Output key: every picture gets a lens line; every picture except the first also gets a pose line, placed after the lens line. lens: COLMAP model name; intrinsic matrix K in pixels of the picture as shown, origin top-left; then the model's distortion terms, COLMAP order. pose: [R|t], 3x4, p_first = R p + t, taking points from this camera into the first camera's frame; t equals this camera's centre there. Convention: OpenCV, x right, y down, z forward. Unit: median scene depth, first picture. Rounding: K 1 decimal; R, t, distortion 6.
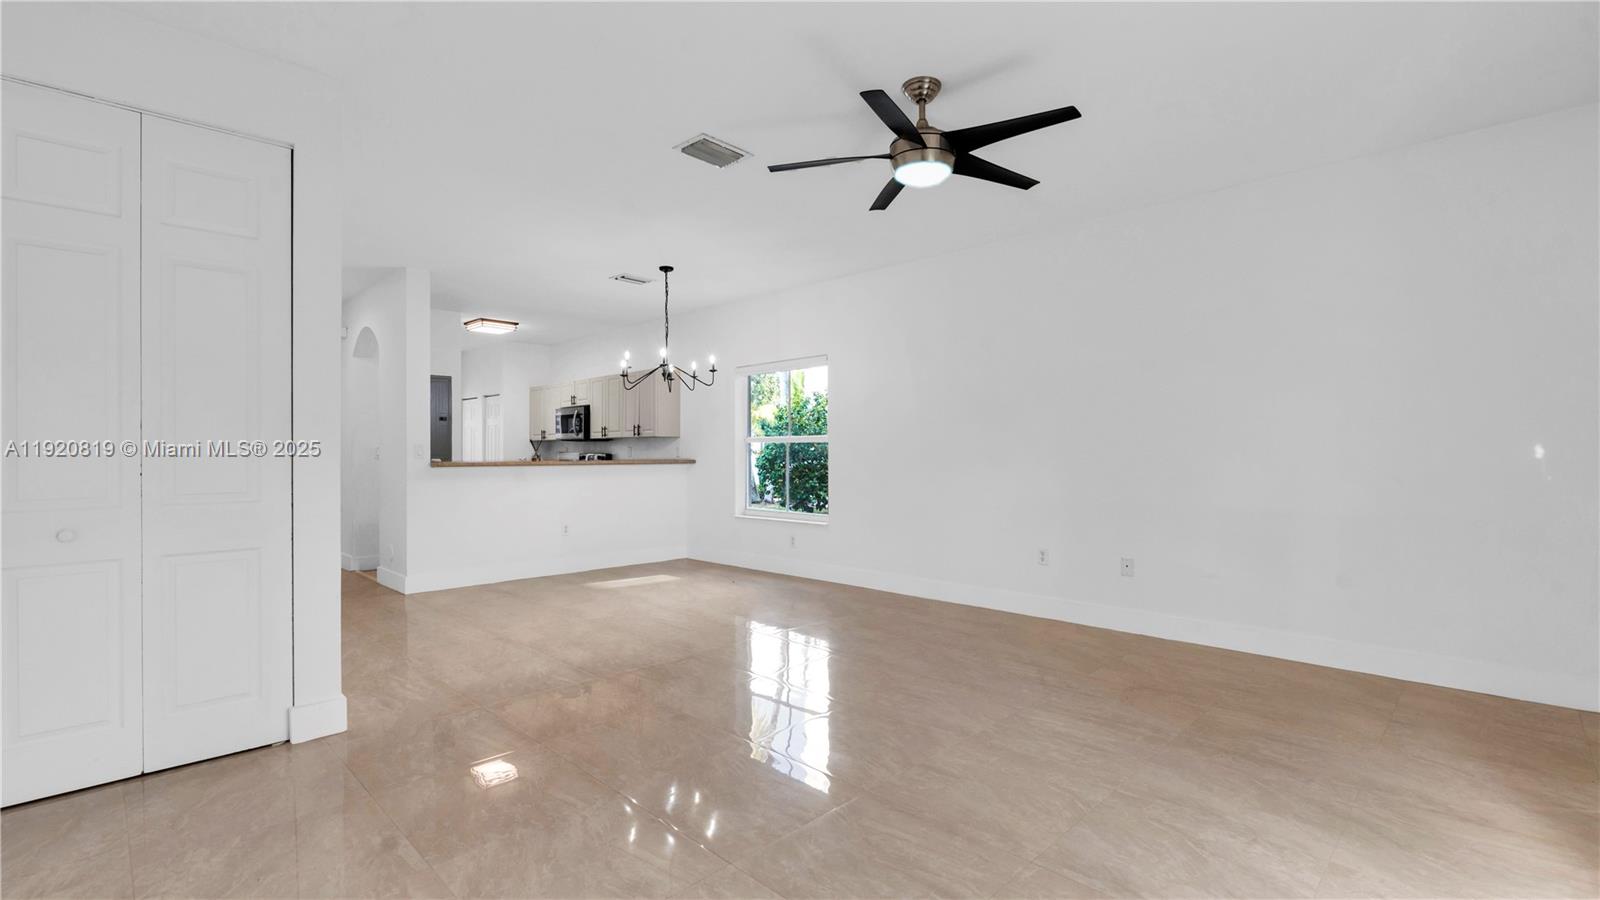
lens RADIAL K [[666.6, 0, 832.2], [0, 666.6, 454.3], [0, 0, 1]] dist [-0.009136, 0.000058]
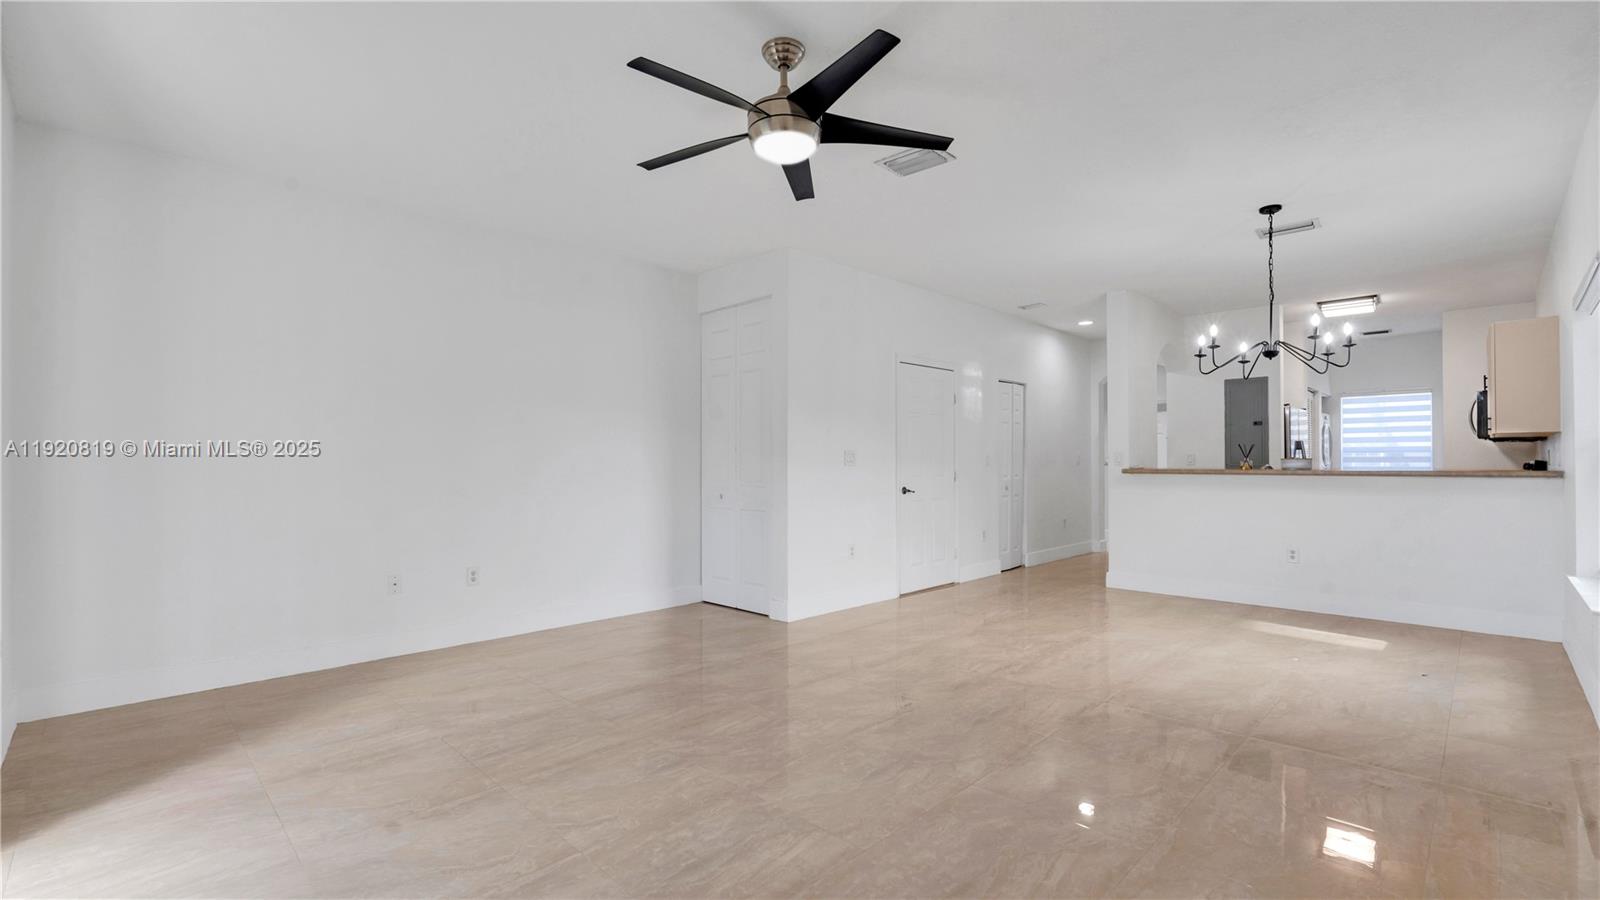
lens RADIAL K [[666.6, 0, 793.5], [0, 666.6, 455.1], [0, 0, 1]] dist [-0.009136, 0.000058]
pose [[0.017203, -0.007847, -0.999821, 0.374023], [-0.000261, 0.999969, -0.007853, -0.001072], [0.999852, 0.000396, 0.017201, 0.363897]]
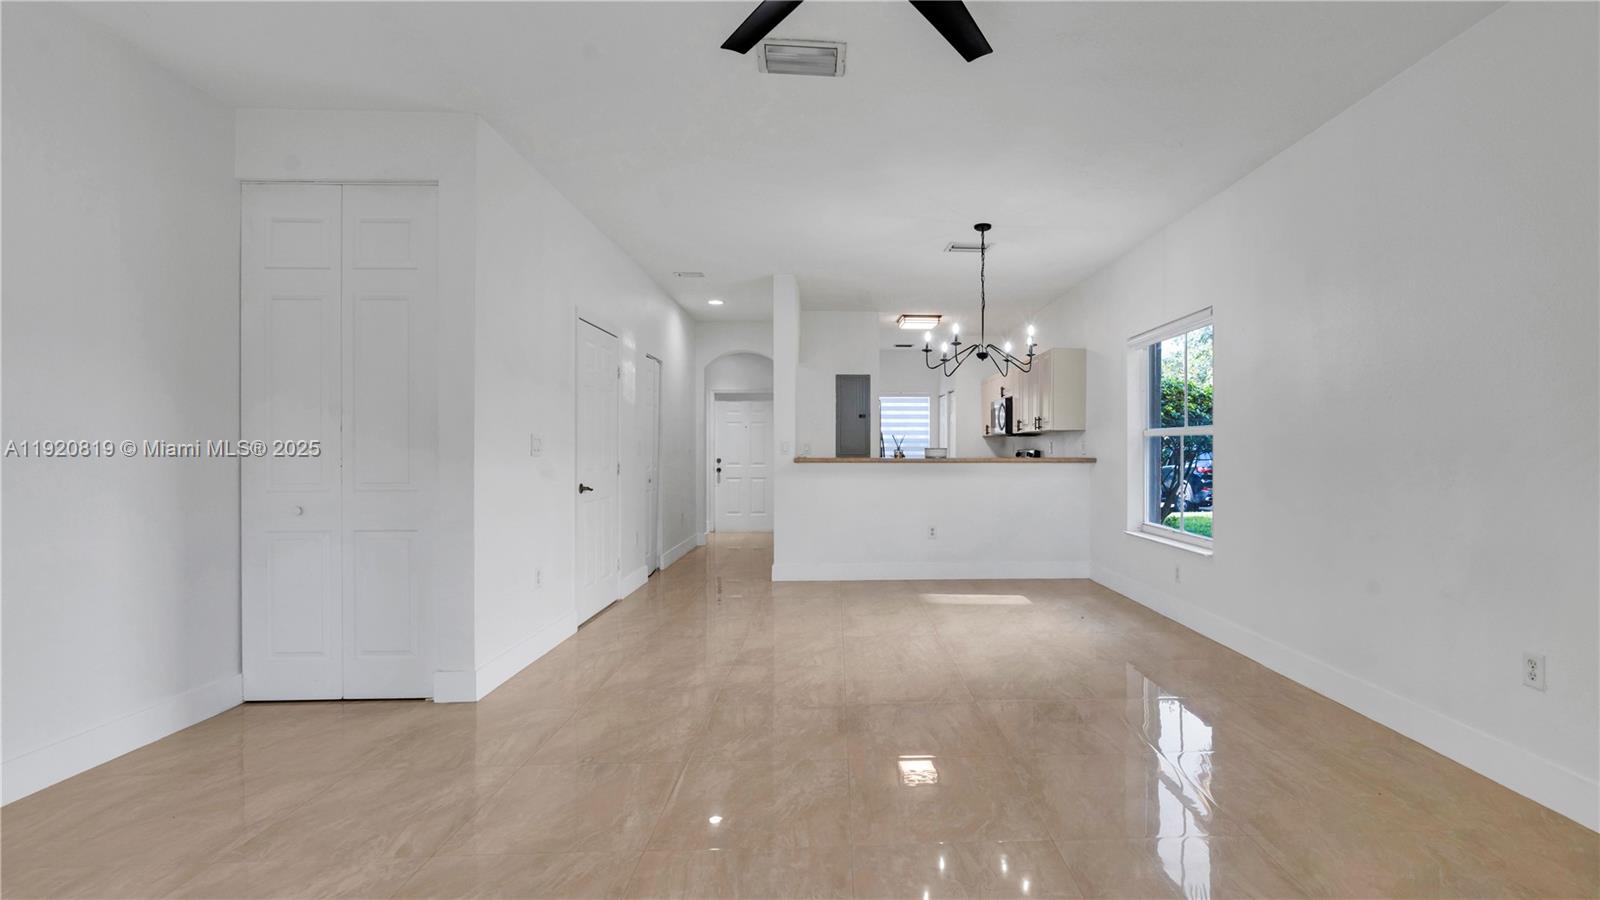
lens RADIAL K [[716.5, 0, 831.1], [0, 716.5, 449.1], [0, 0, 1]] dist [-0.000408, 0.000117]
pose [[0.737506, 0.001813, -0.675338, 0.146349], [-0.003240, 0.999994, -0.000853, -0.000944], [0.675332, 0.002817, 0.737508, 0.150081]]
